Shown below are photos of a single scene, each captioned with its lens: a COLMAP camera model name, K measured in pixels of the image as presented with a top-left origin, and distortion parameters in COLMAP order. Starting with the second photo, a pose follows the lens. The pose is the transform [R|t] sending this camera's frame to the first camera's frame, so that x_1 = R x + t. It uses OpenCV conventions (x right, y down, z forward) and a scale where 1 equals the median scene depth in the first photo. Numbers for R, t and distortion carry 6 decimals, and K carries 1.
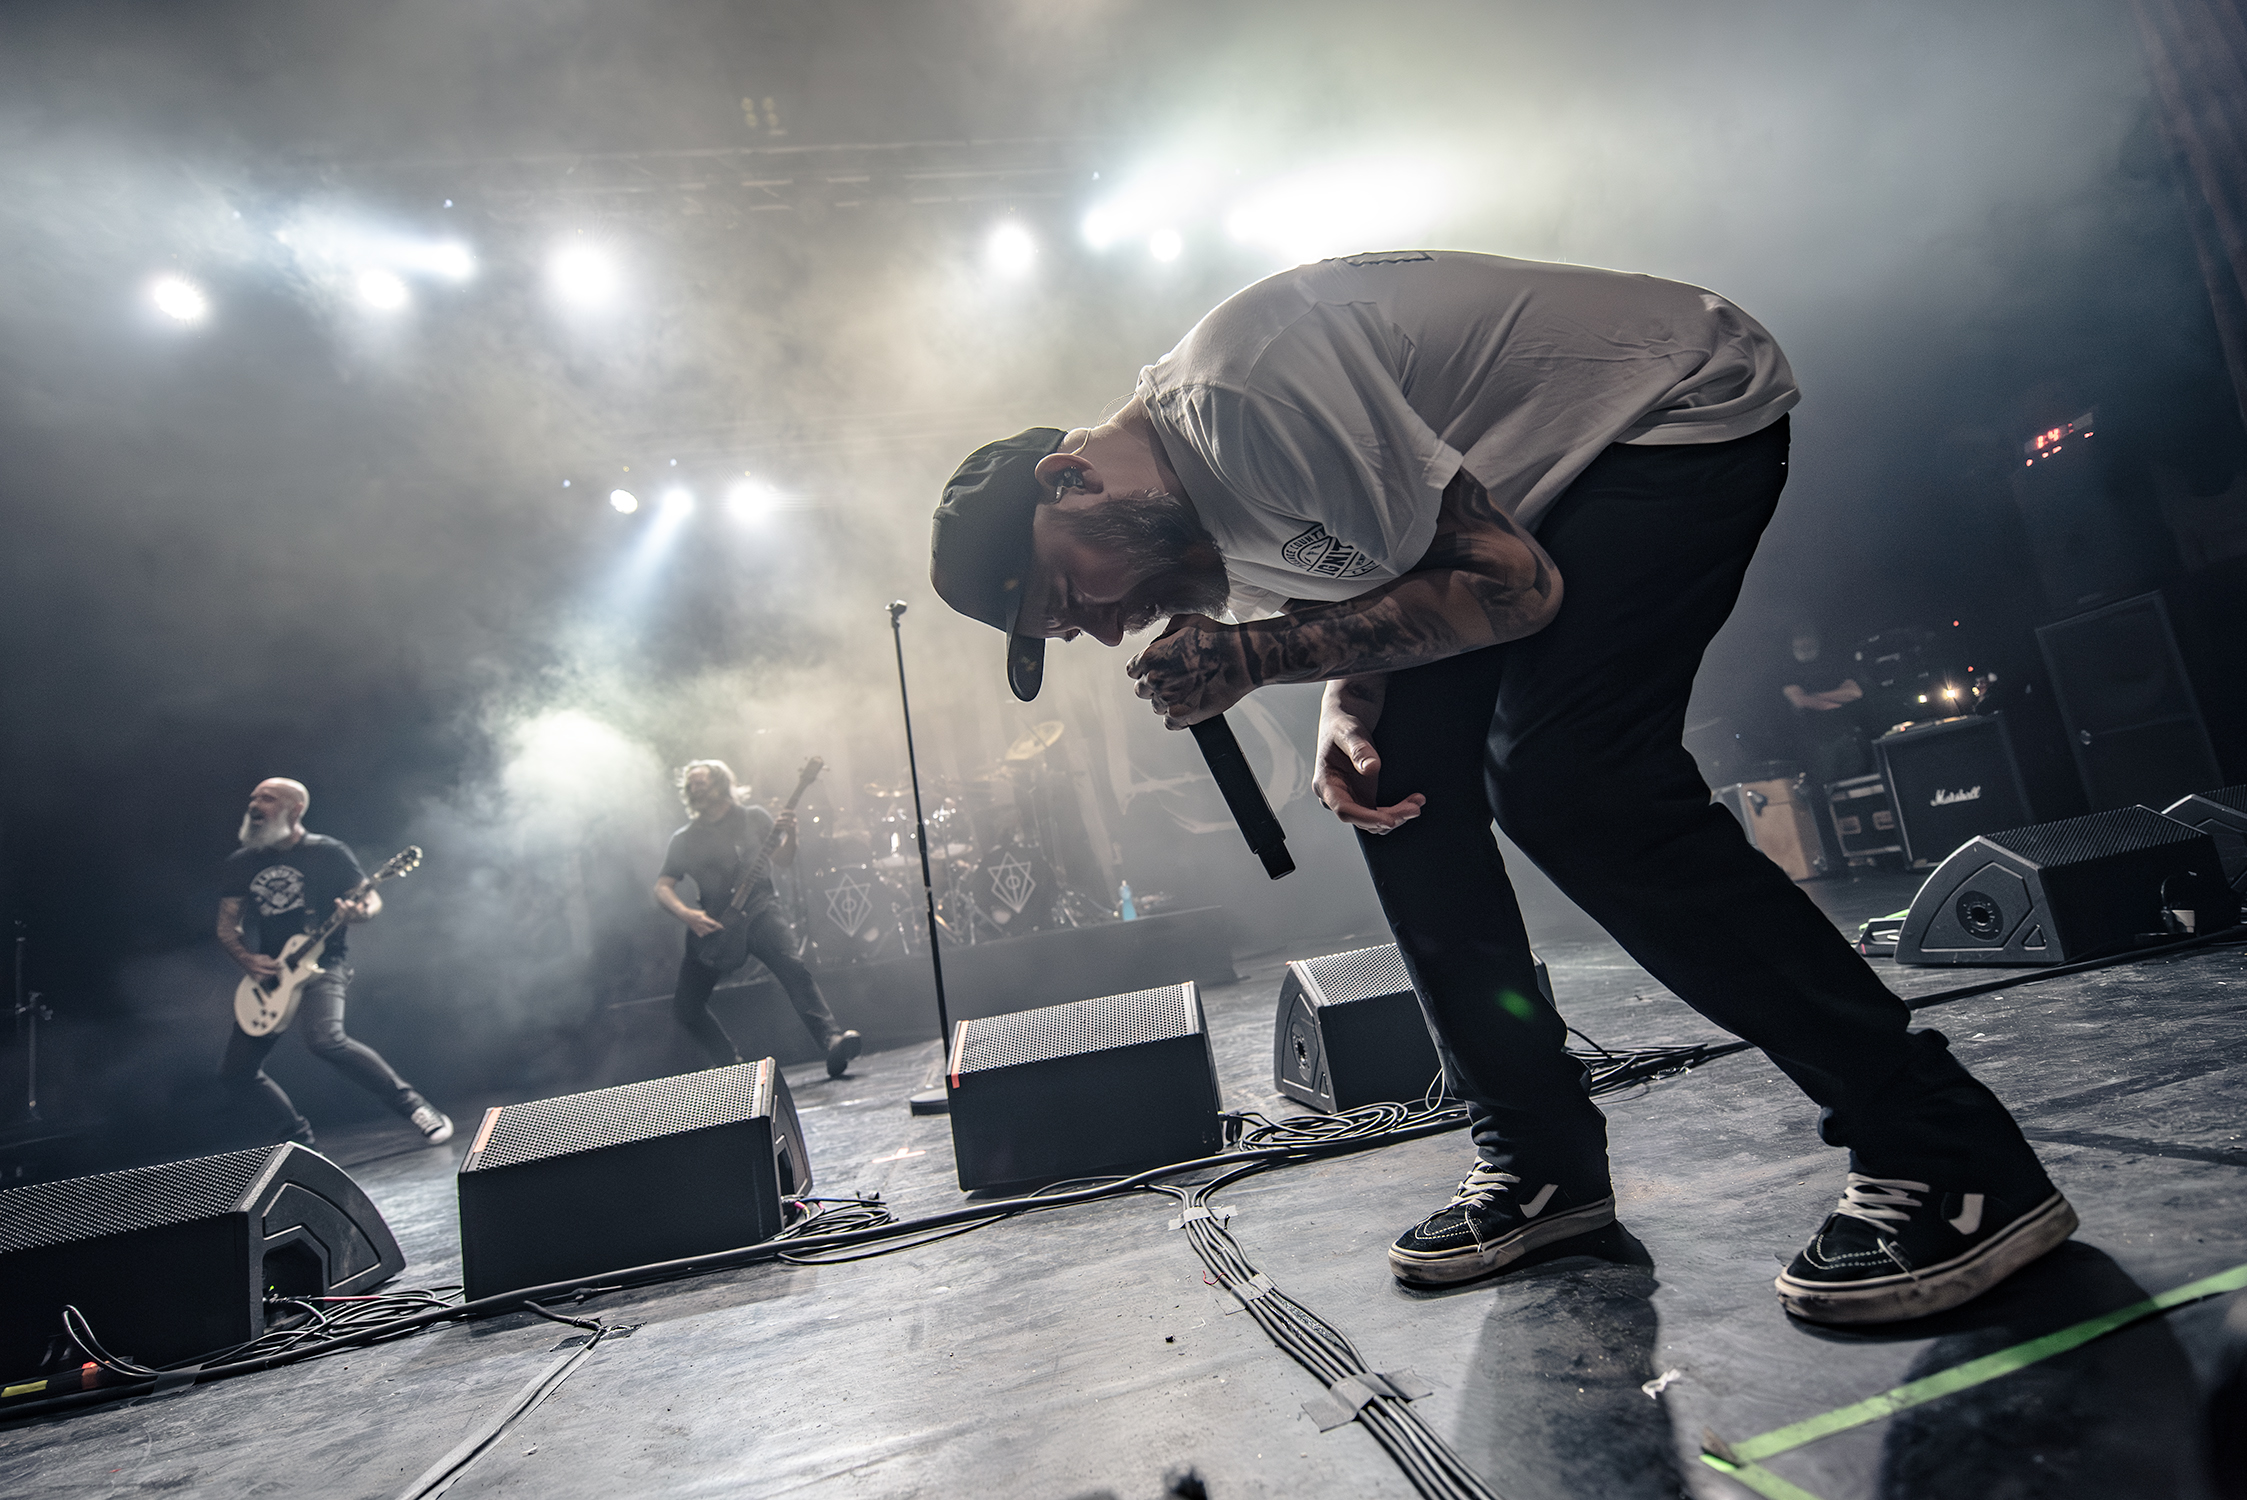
lens RADIAL K [[963.3, 0, 1123.5], [0, 963.3, 750.0], [0, 0, 1]] dist [-0.020789, -0.000756]
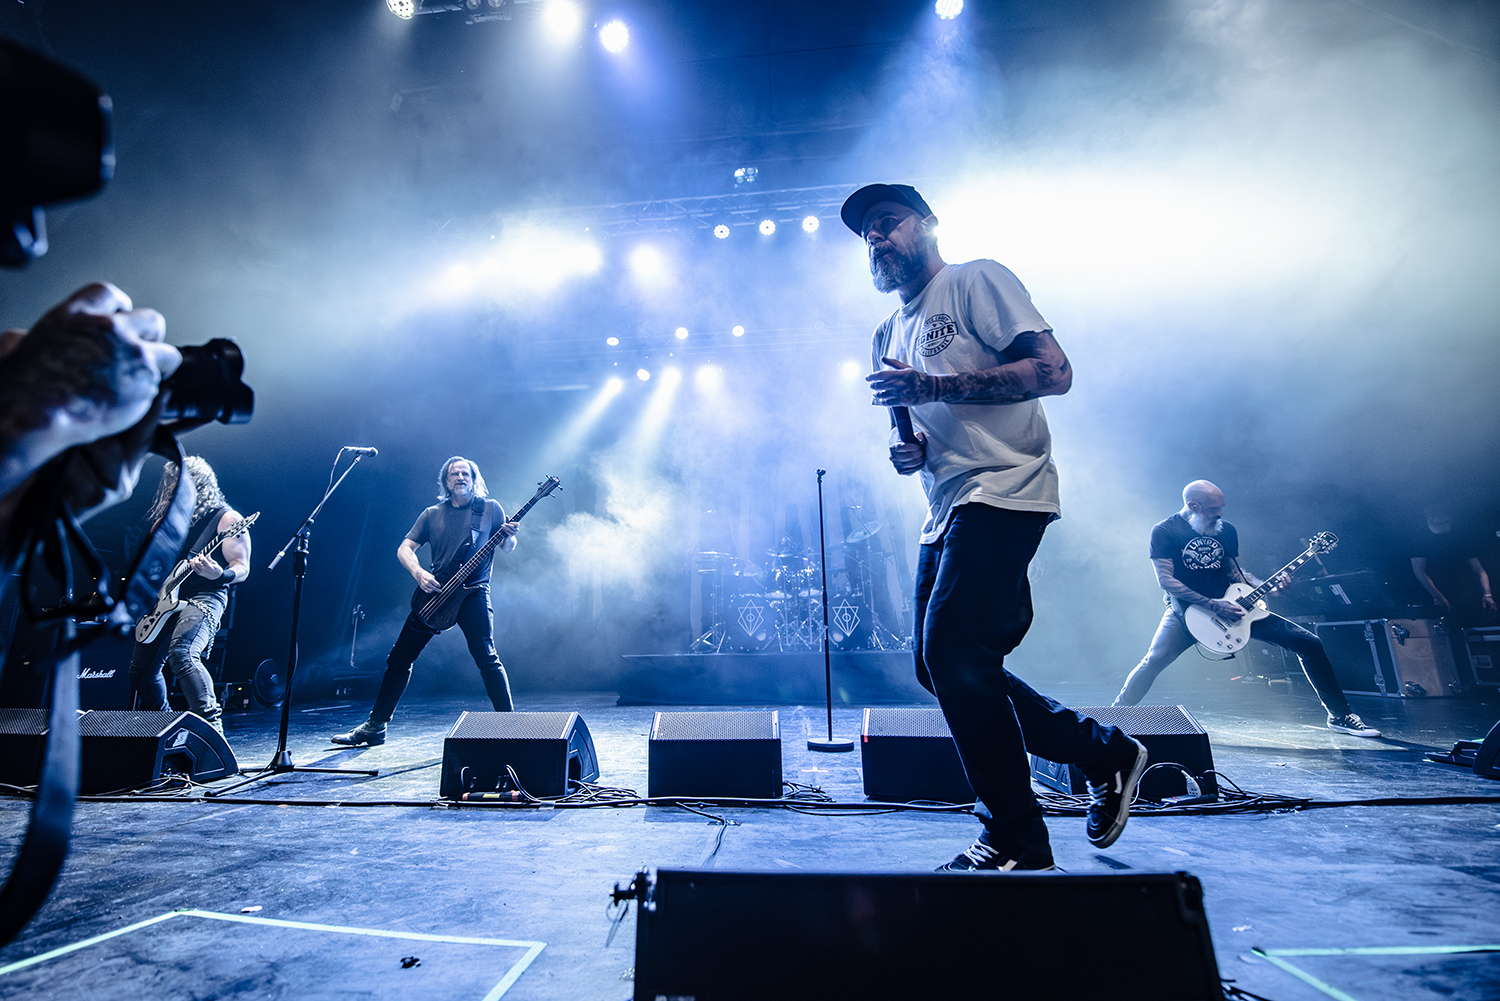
lens RADIAL K [[633.4, 0, 717.4], [0, 633.4, 474.0], [0, 0, 1]] dist [-0.022353, -0.000410]
pose [[0.957922, 0.082117, -0.275030, -0.173473], [-0.098286, 0.994117, -0.045508, -0.130978], [0.269675, 0.070625, 0.960358, -0.440970]]
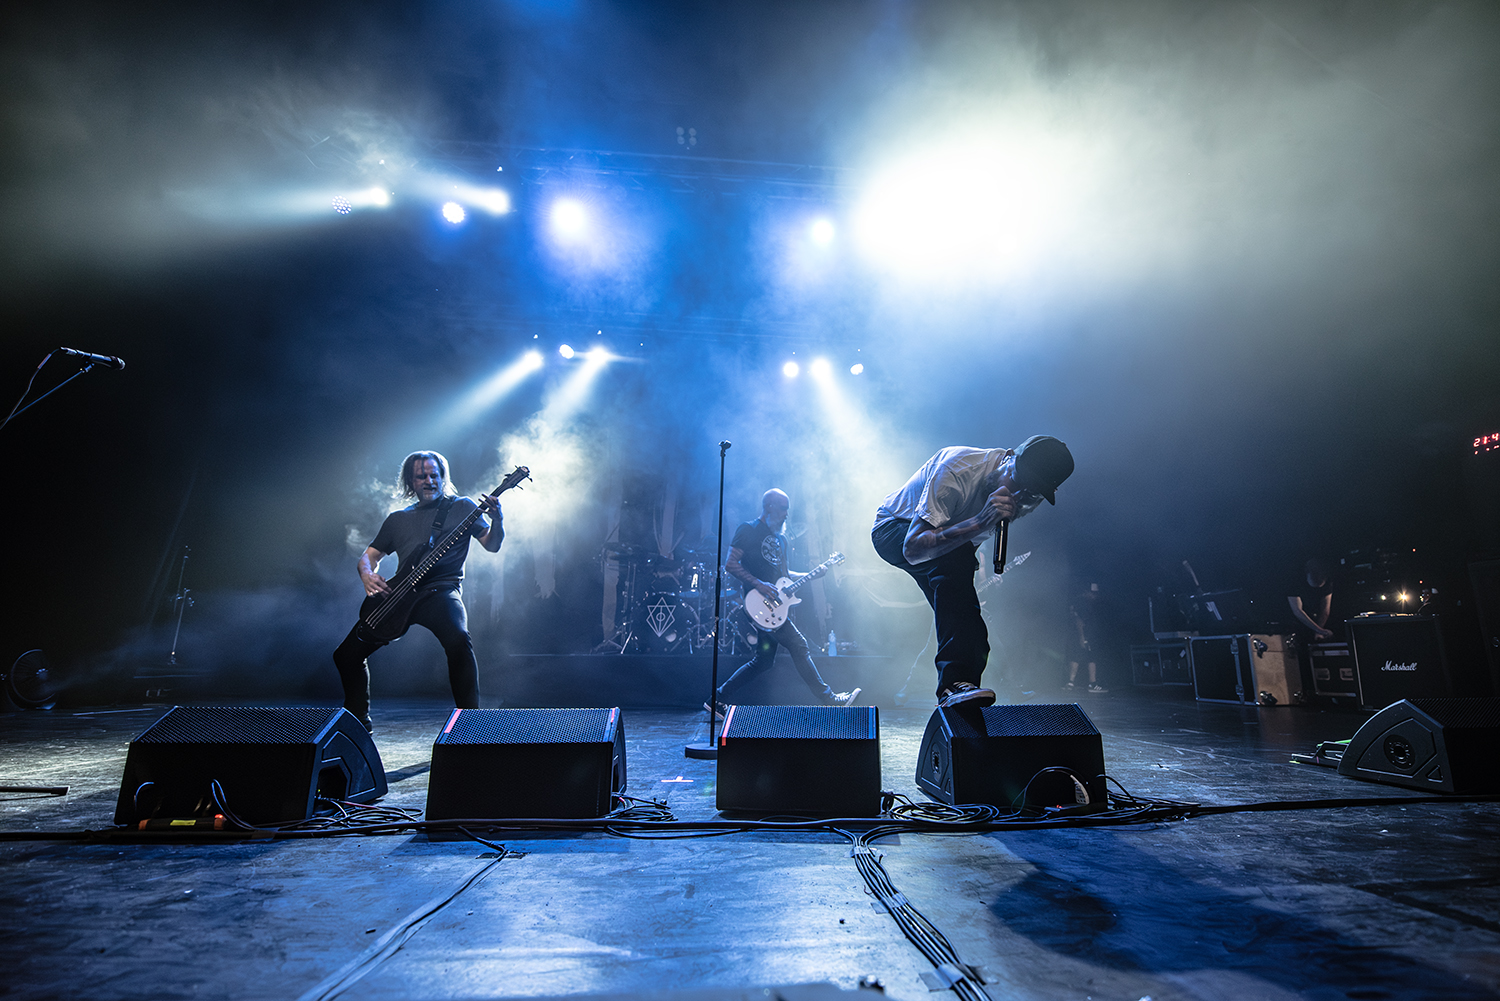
lens RADIAL K [[619.5, 0, 792.2], [0, 619.5, 508.0], [0, 0, 1]] dist [-0.020043, -0.000914]
pose [[0.985119, 0.150241, -0.083475, -0.035137], [-0.154254, 0.987057, -0.043872, -0.023664], [0.075803, 0.056095, 0.995544, -0.073282]]
